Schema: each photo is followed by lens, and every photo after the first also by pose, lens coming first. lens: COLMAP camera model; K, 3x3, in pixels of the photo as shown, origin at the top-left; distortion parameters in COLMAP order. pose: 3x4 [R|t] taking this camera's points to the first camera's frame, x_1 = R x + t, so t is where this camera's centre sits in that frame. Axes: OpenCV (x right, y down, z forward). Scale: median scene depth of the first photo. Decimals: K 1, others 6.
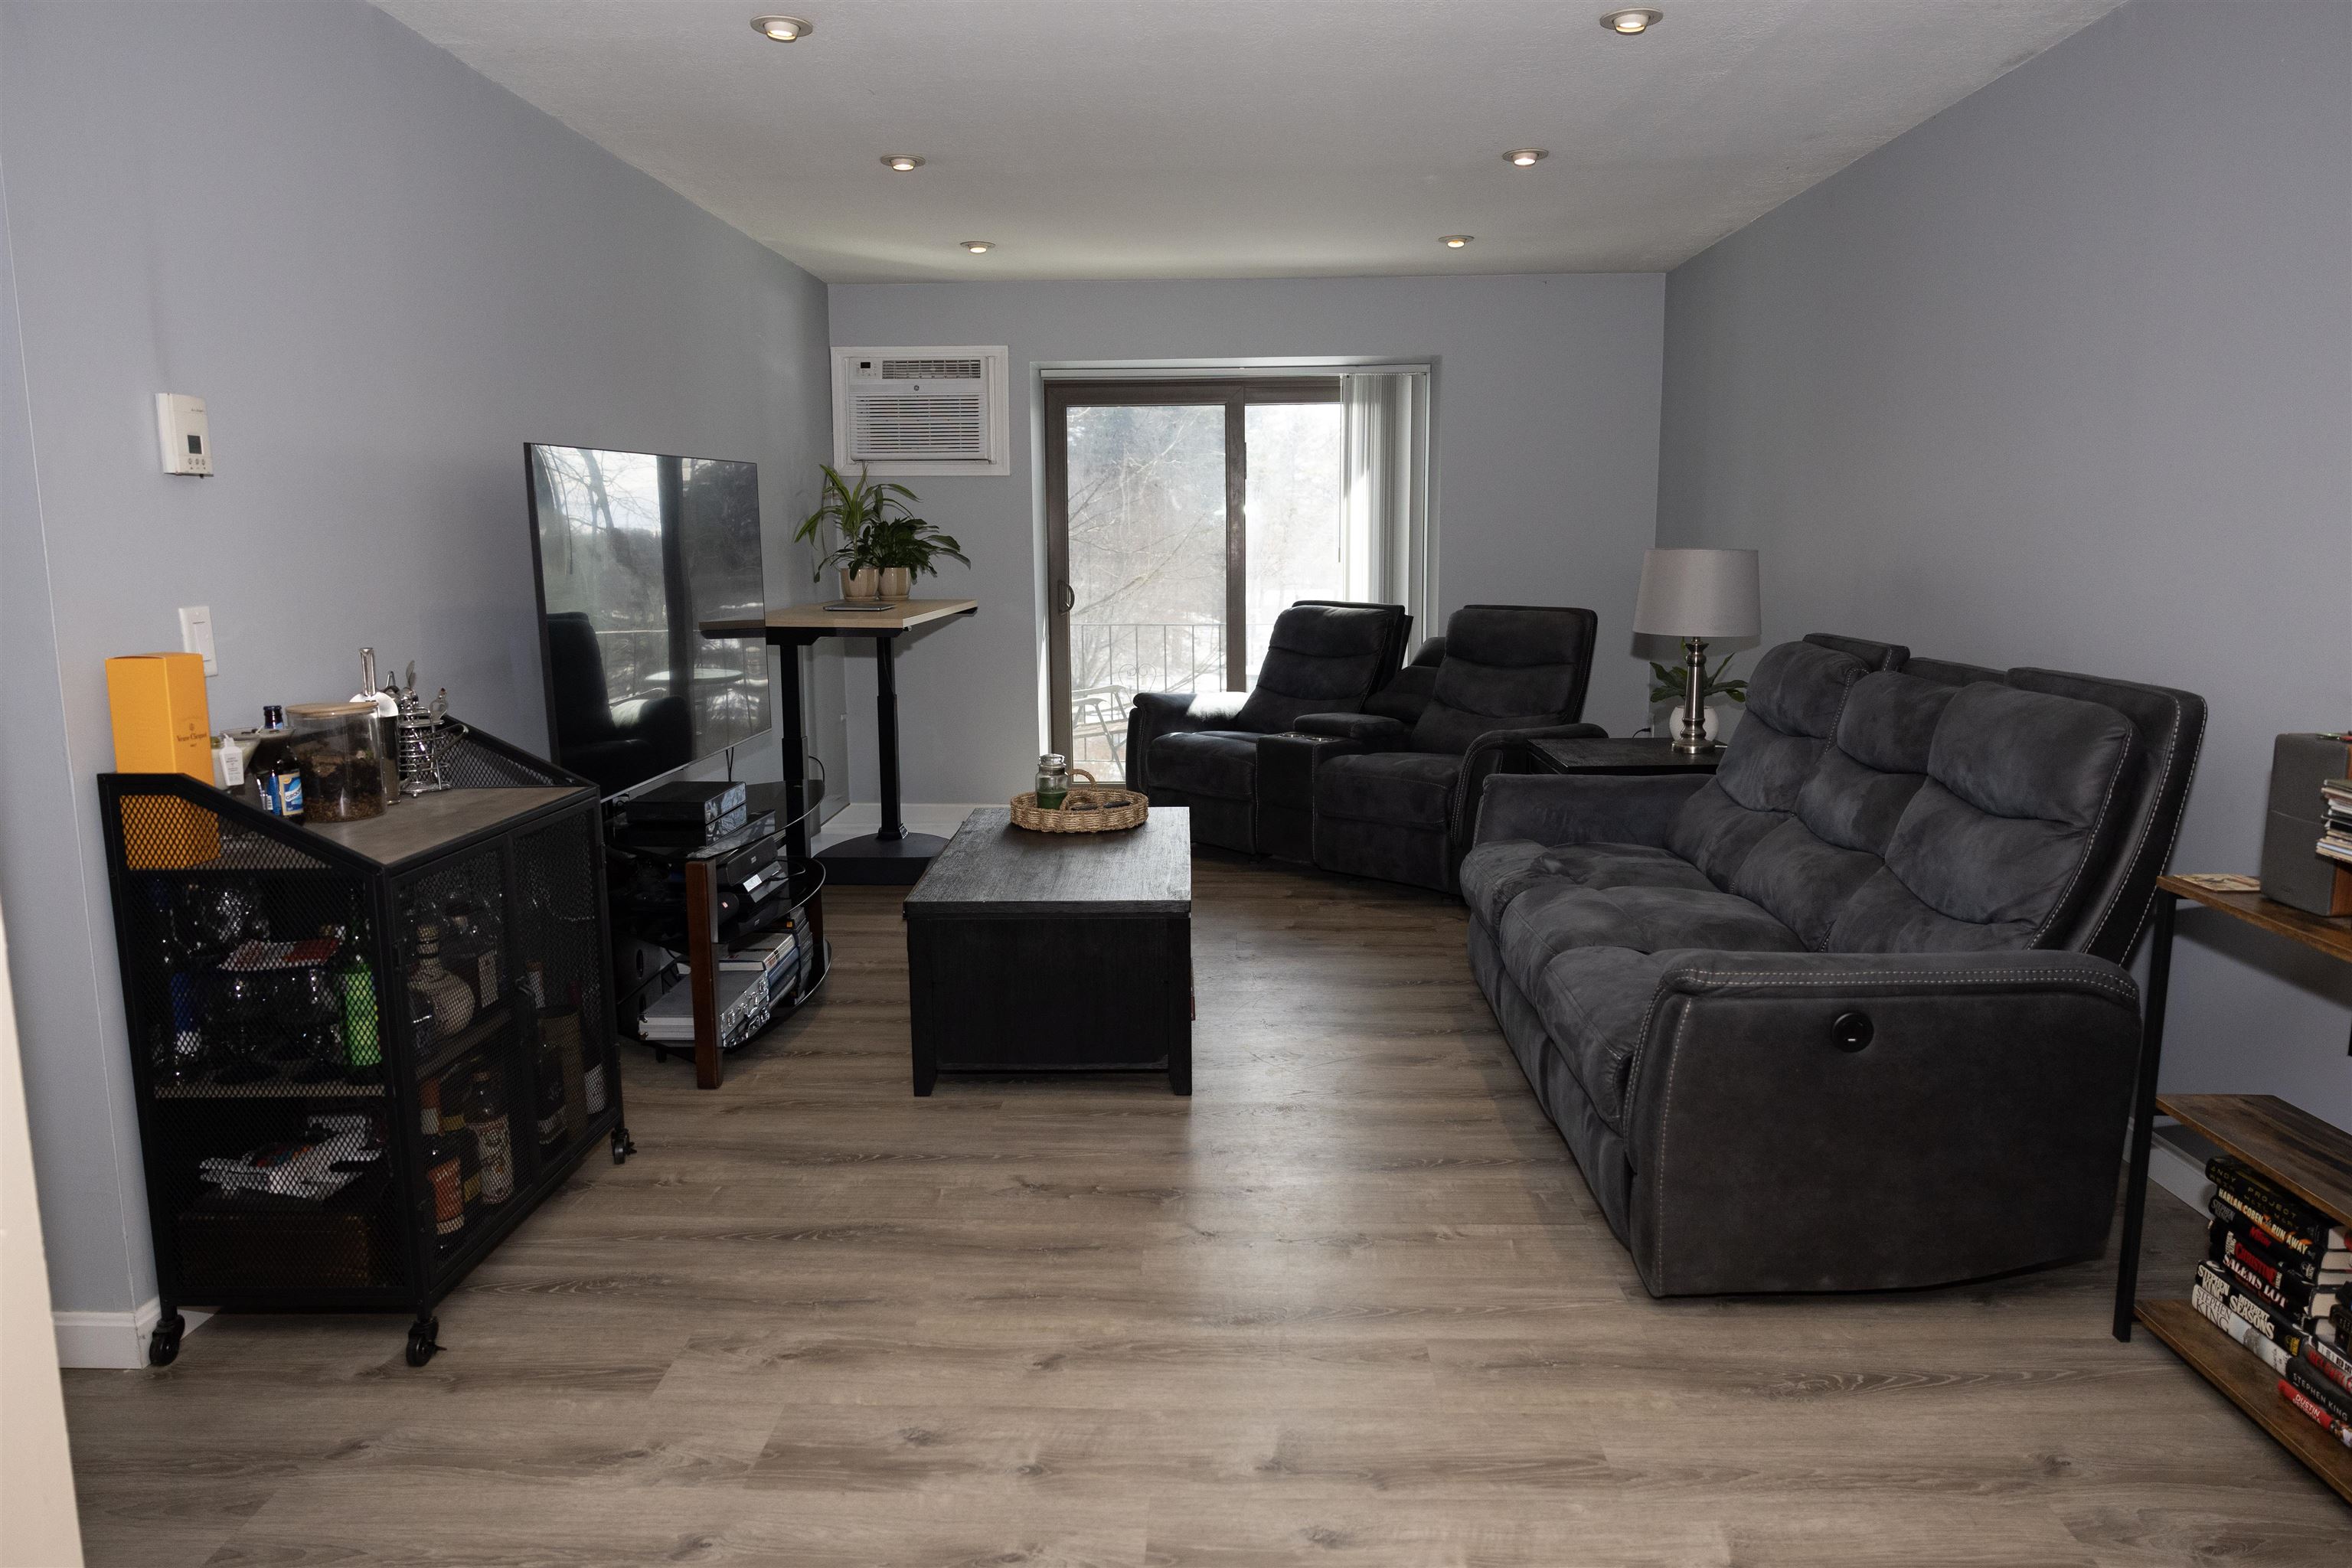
lens RADIAL K [[1570.5, 0, 1176.0], [0, 1570.5, 784.0], [0, 0, 1]] dist [0.002758, -0.000435]
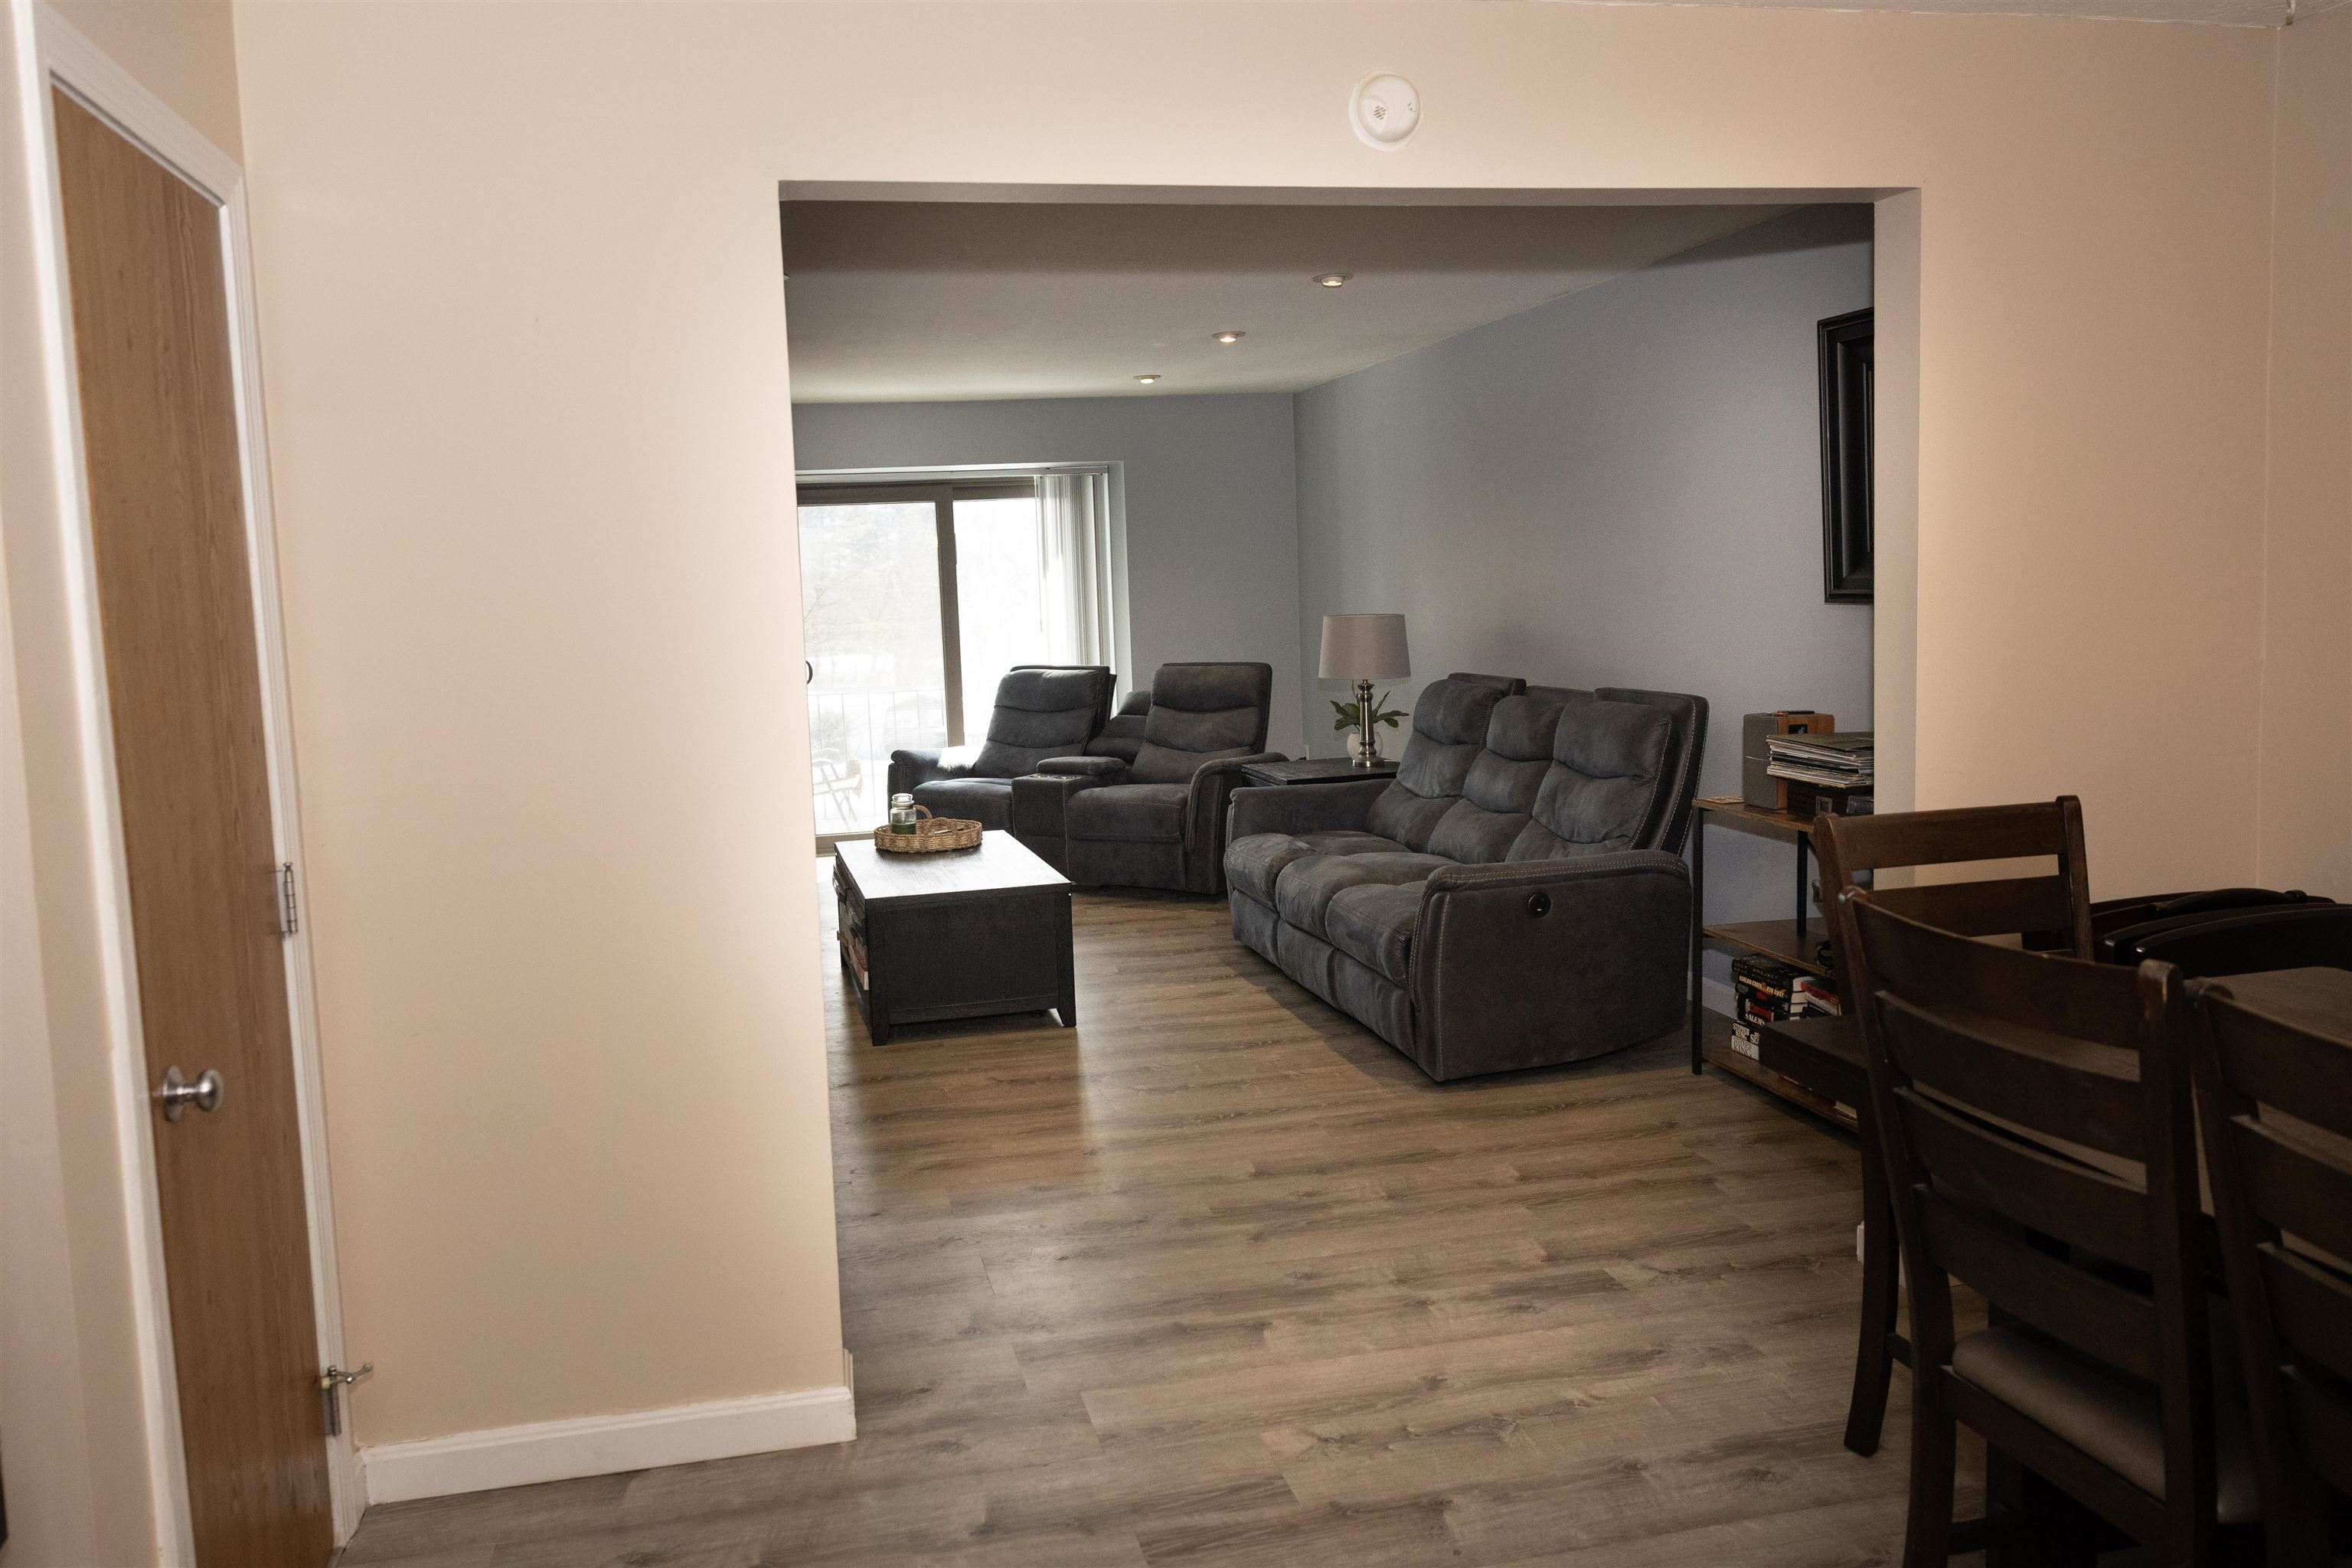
lens RADIAL K [[1654.9, 0, 1096.1], [0, 1654.9, 748.7], [0, 0, 1]] dist [-0.000372, -0.001406]
pose [[0.973049, -0.053767, 0.224244, -0.345915], [0.068241, 0.996022, -0.057299, 0.049048], [-0.220272, 0.071058, 0.972847, -0.521273]]
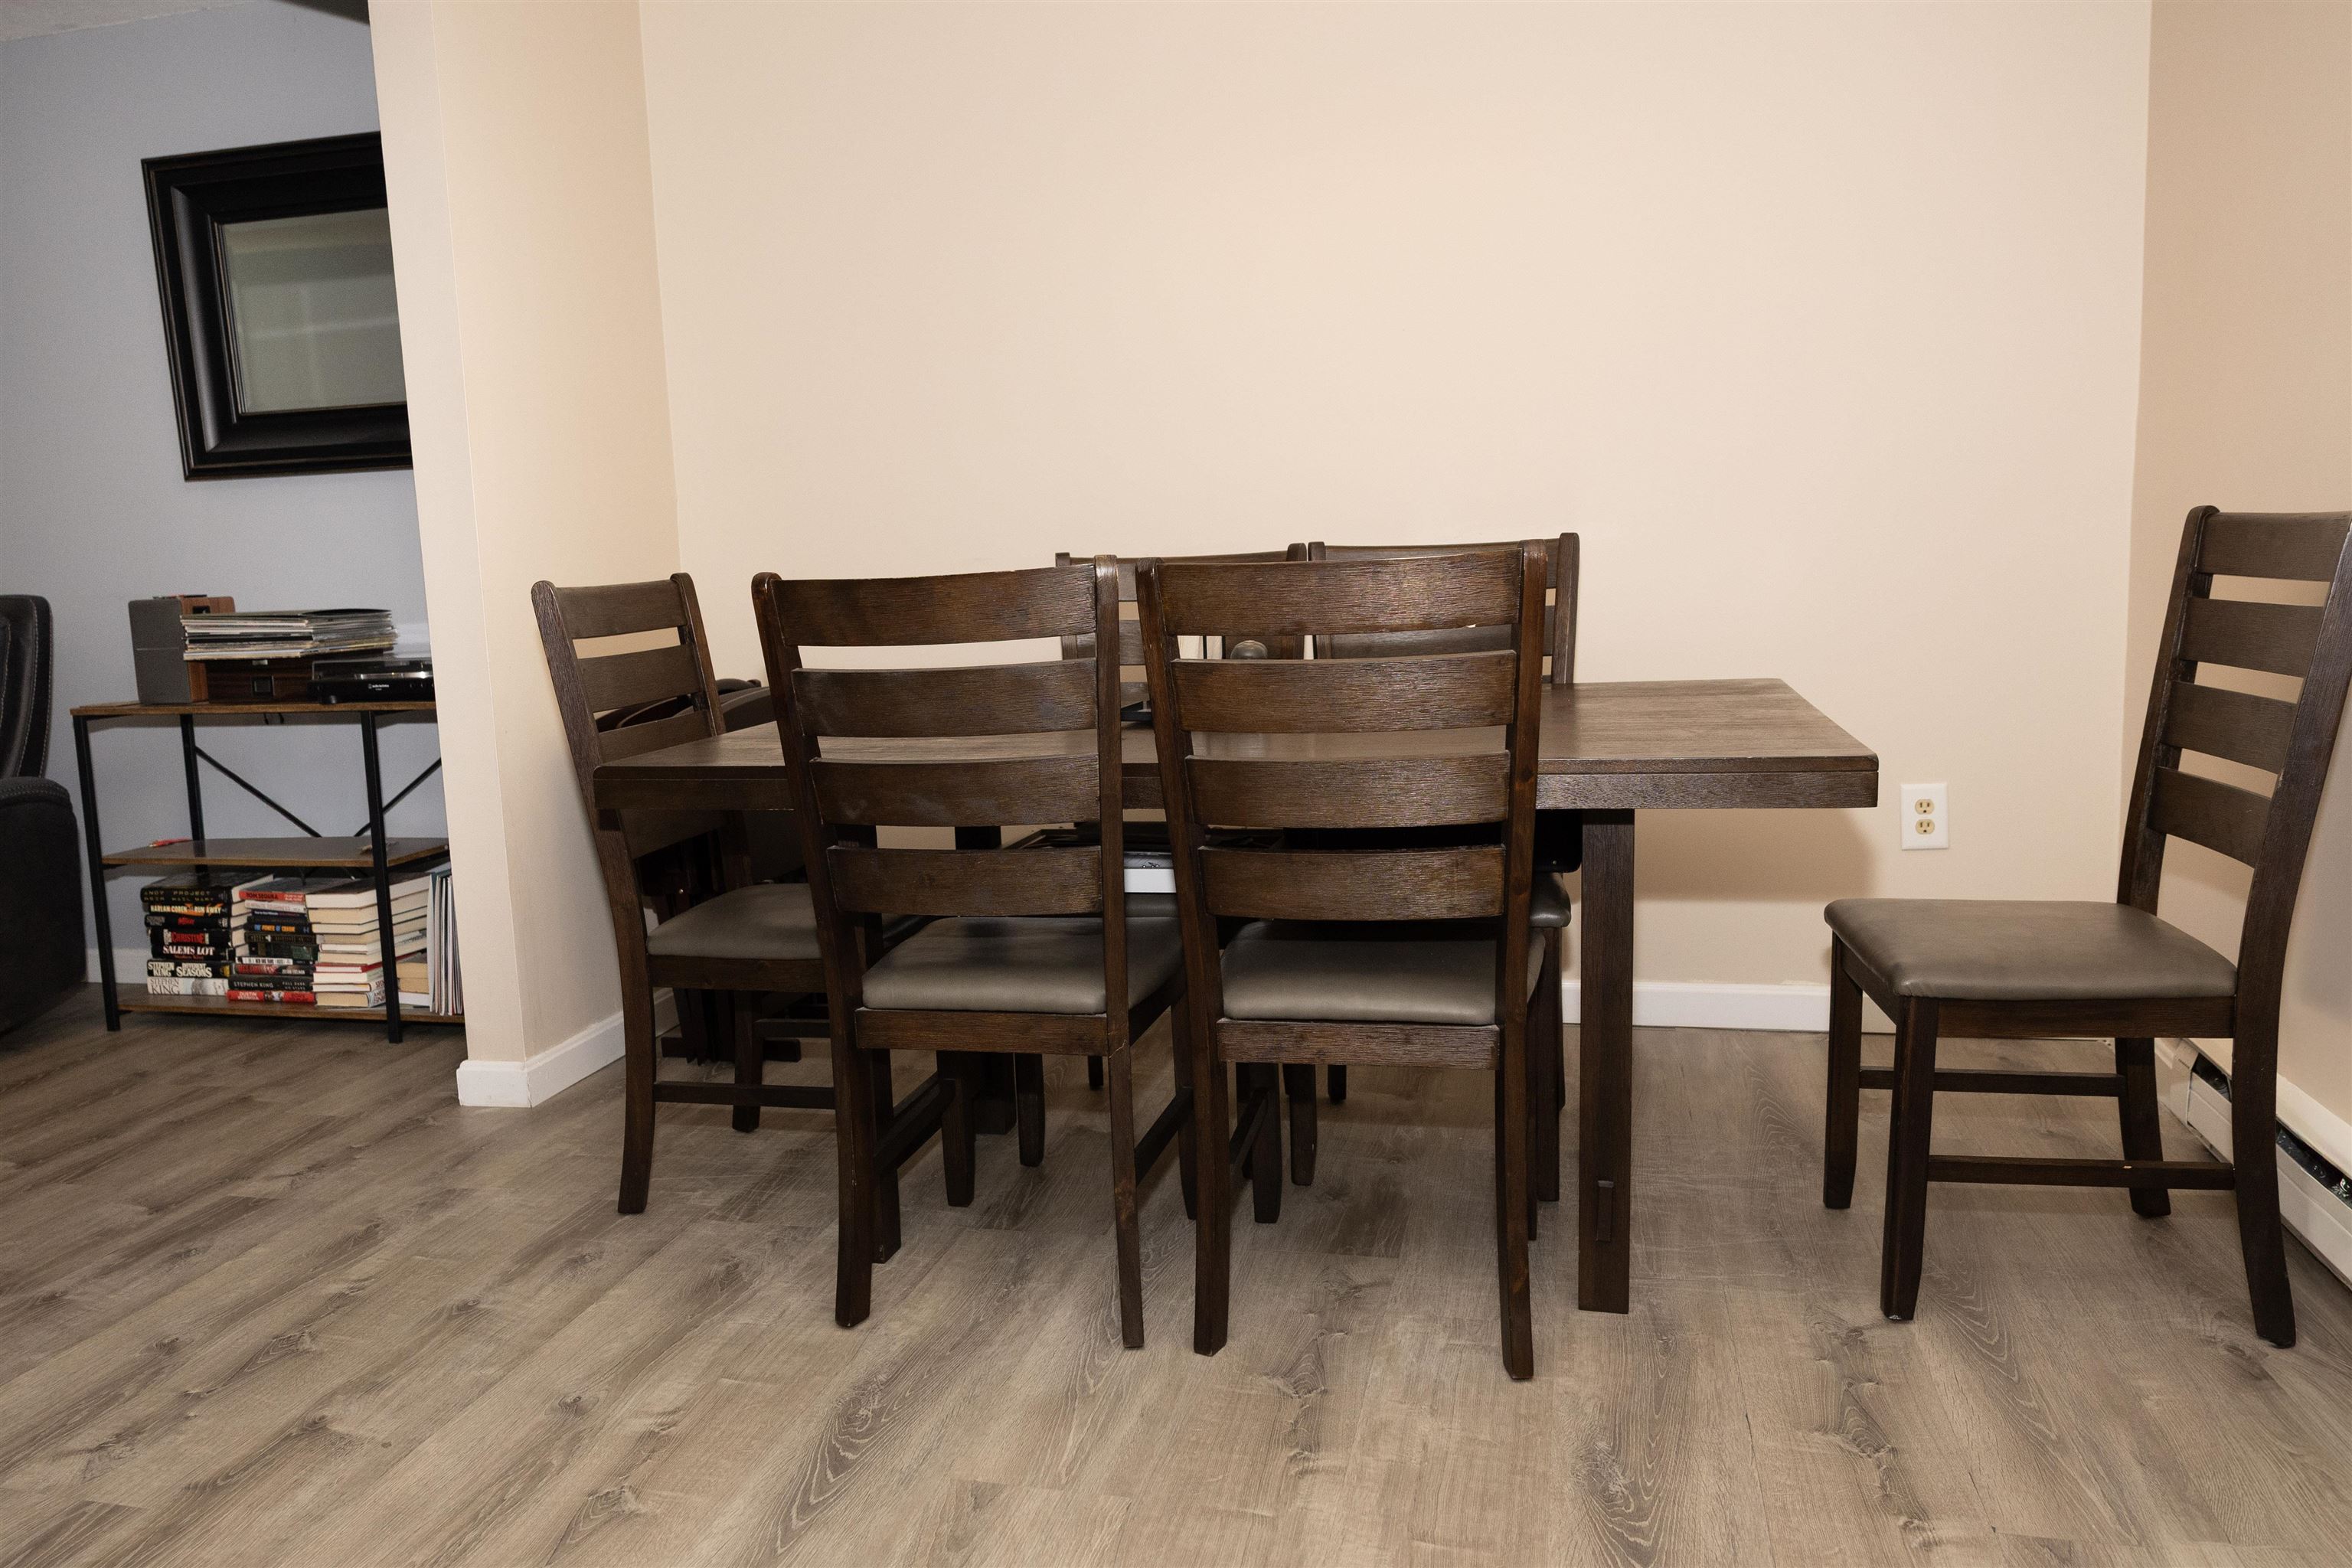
lens RADIAL K [[1735.9, 0, 1073.3], [0, 1735.9, 787.1], [0, 0, 1]] dist [0.006169, 0.001189]
pose [[0.240197, -0.134279, 0.961392, -0.580475], [0.193067, 0.977209, 0.088252, 0.133753], [-0.951331, 0.164415, 0.260648, -0.248478]]
